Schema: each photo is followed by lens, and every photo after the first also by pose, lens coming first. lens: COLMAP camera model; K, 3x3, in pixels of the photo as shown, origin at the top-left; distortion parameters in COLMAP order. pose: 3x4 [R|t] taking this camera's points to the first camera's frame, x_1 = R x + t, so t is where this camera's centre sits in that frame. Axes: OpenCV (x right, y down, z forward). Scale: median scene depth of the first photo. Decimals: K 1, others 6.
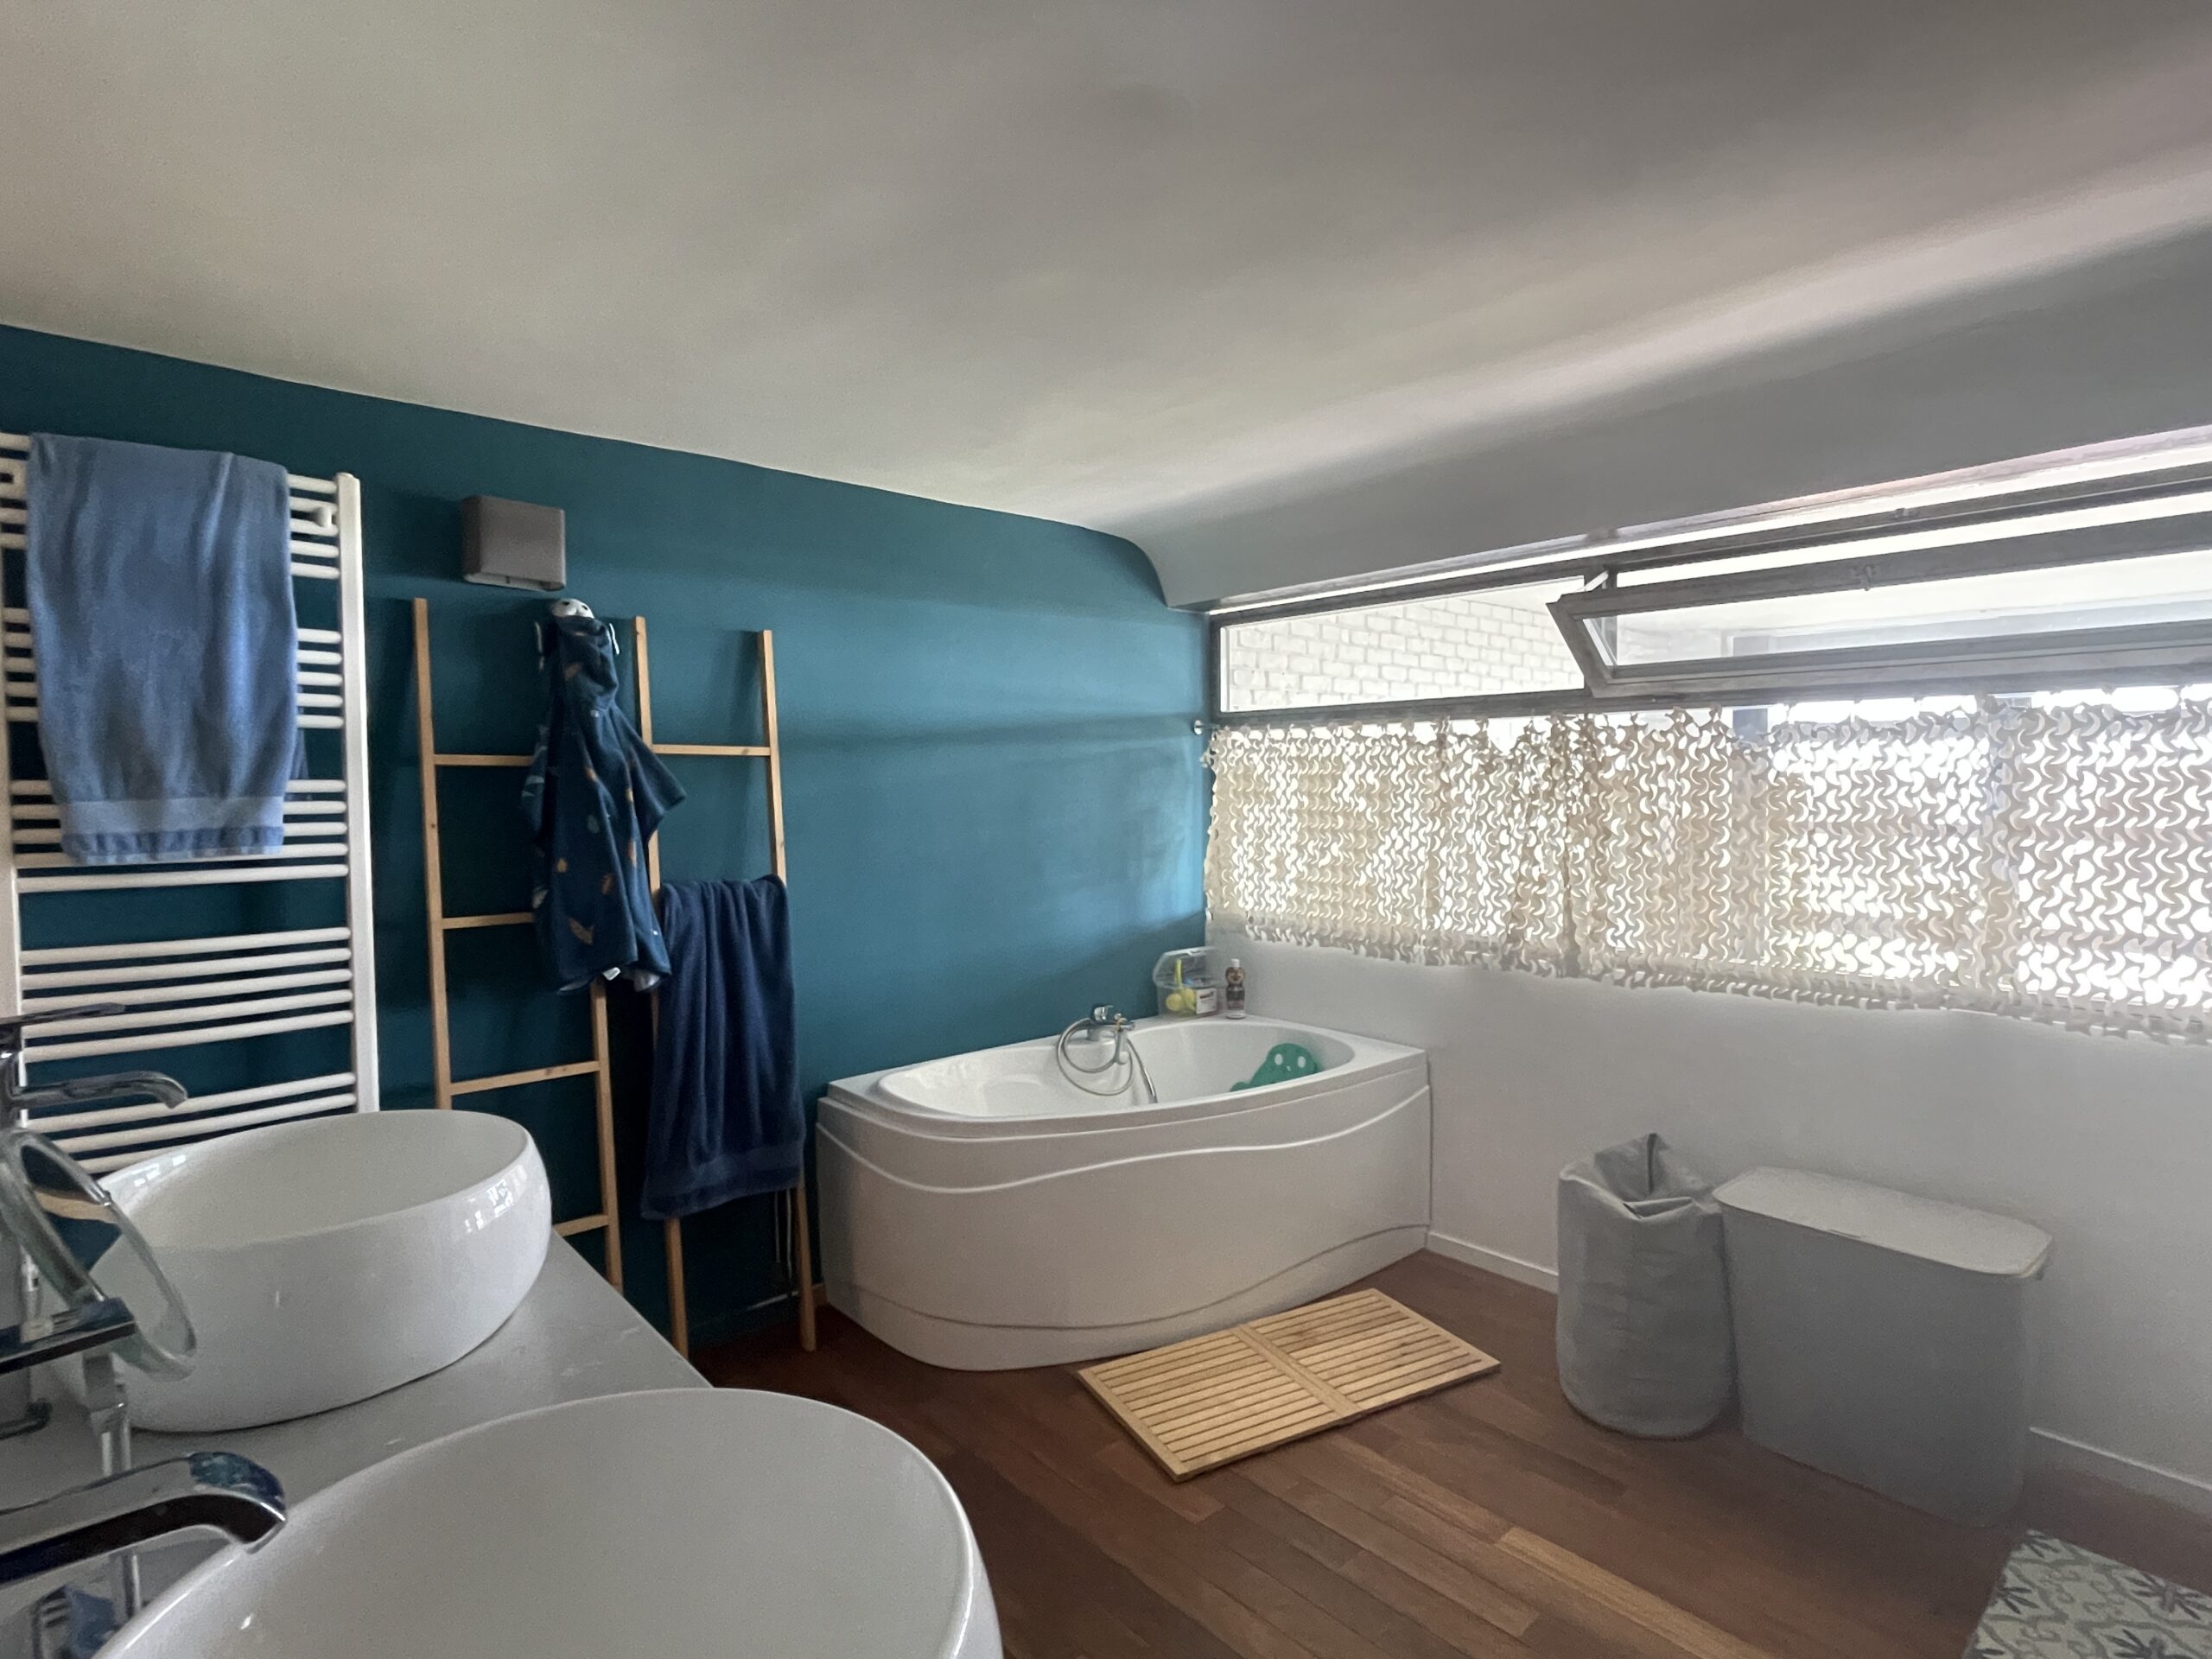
lens RADIAL K [[1112.9, 0, 1106.0], [0, 1112.9, 829.5], [0, 0, 1]] dist [0.001004, 0.000737]
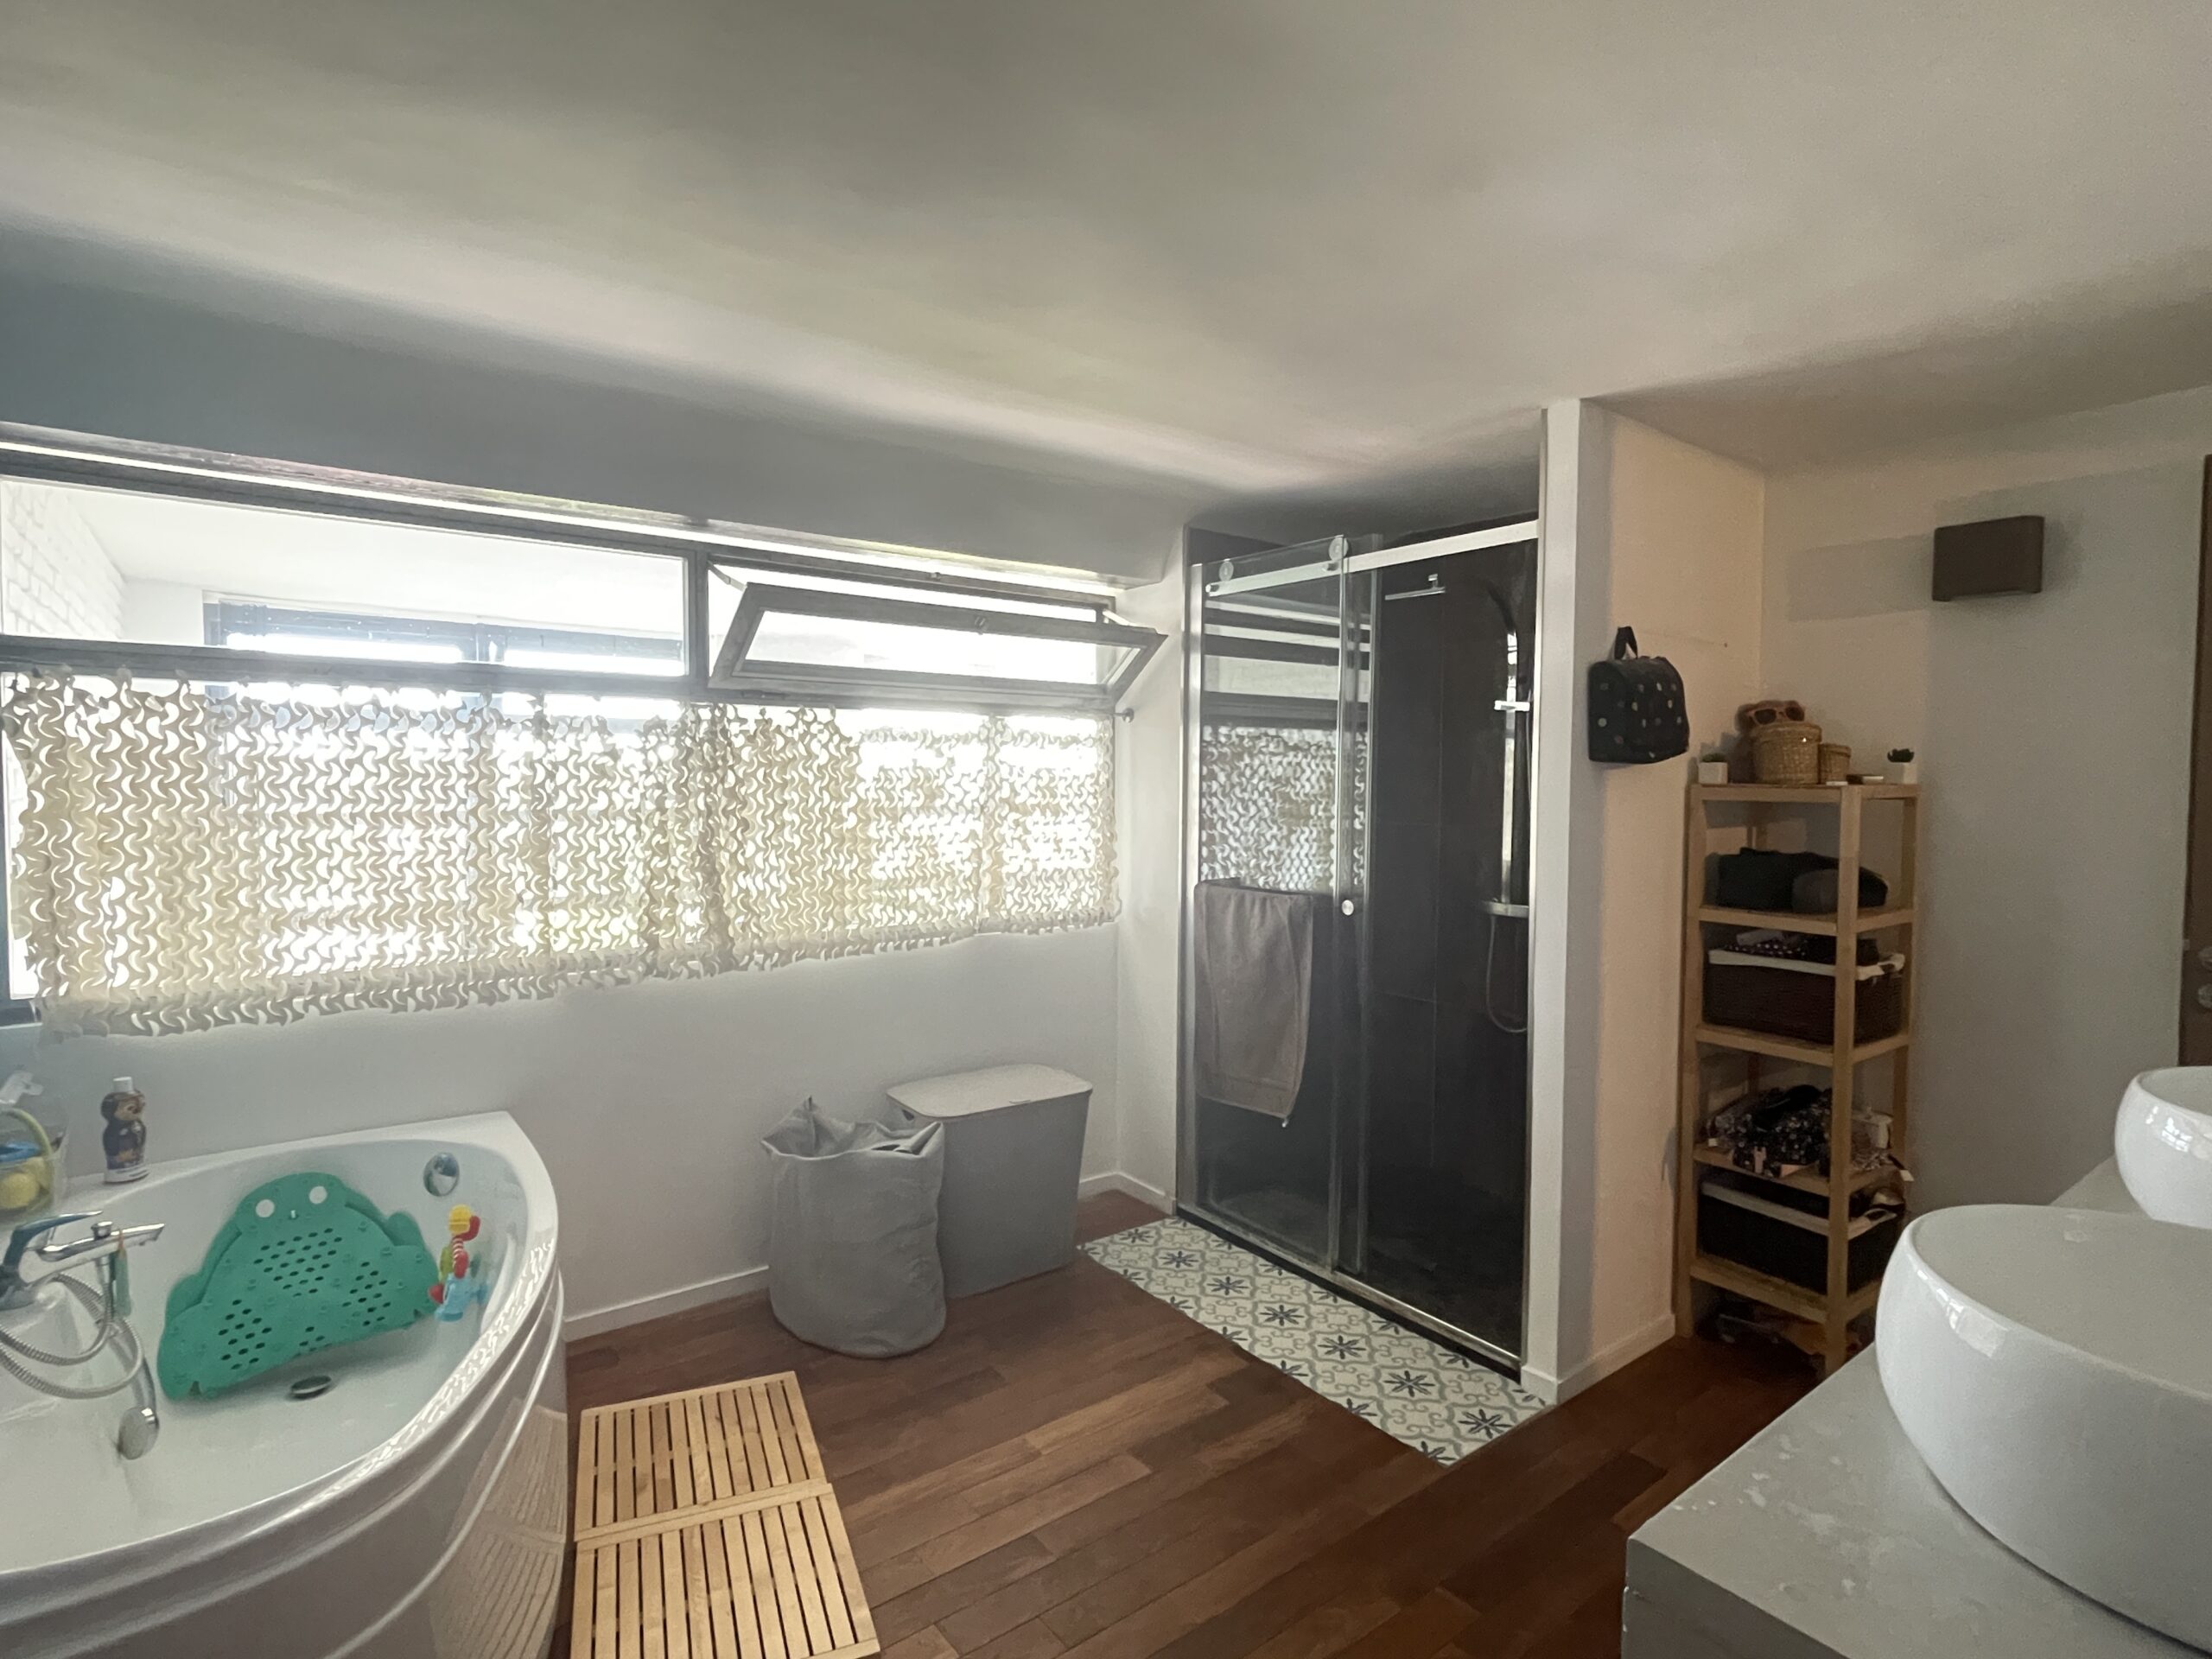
lens RADIAL K [[1112.9, 0, 1106.0], [0, 1112.9, 829.5], [0, 0, 1]] dist [0.001004, 0.000737]
pose [[0.091689, -0.043652, 0.994830, -0.497167], [0.033294, 0.998615, 0.040749, -0.020708], [-0.995231, 0.029385, 0.093016, 0.547746]]
